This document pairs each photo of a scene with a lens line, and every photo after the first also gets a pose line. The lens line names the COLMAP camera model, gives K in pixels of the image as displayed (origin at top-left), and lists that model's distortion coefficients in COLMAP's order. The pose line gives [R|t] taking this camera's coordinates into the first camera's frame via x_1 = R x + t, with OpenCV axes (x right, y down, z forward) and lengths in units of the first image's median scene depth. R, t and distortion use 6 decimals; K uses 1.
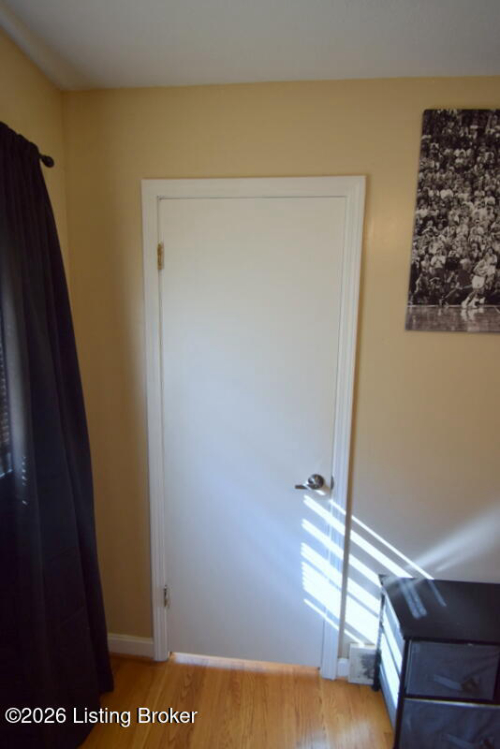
lens RADIAL K [[331.8, 0, 250.0], [0, 331.8, 374.5], [0, 0, 1]] dist [0.002121, -0.012706]
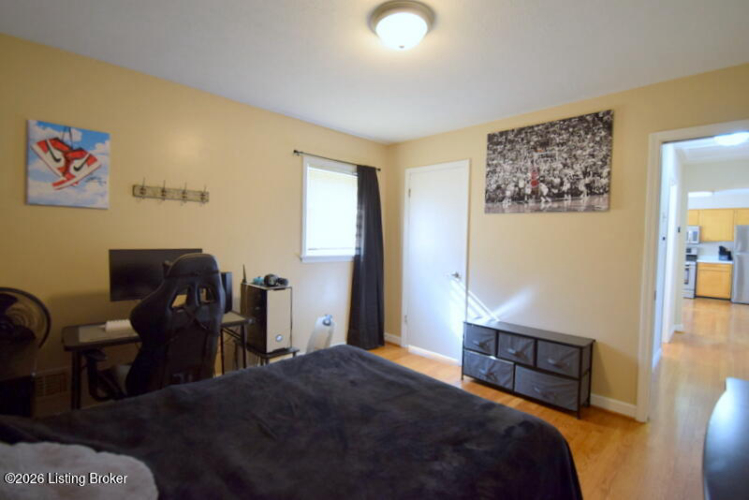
lens RADIAL K [[355.5, 0, 374.5], [0, 355.5, 250.0], [0, 0, 1]] dist [-0.002878, -0.000874]
pose [[0.762211, 0.023252, -0.646910, 1.684038], [-0.100054, 0.991577, -0.082247, 0.481373], [0.639549, 0.127416, 0.758118, -1.672178]]
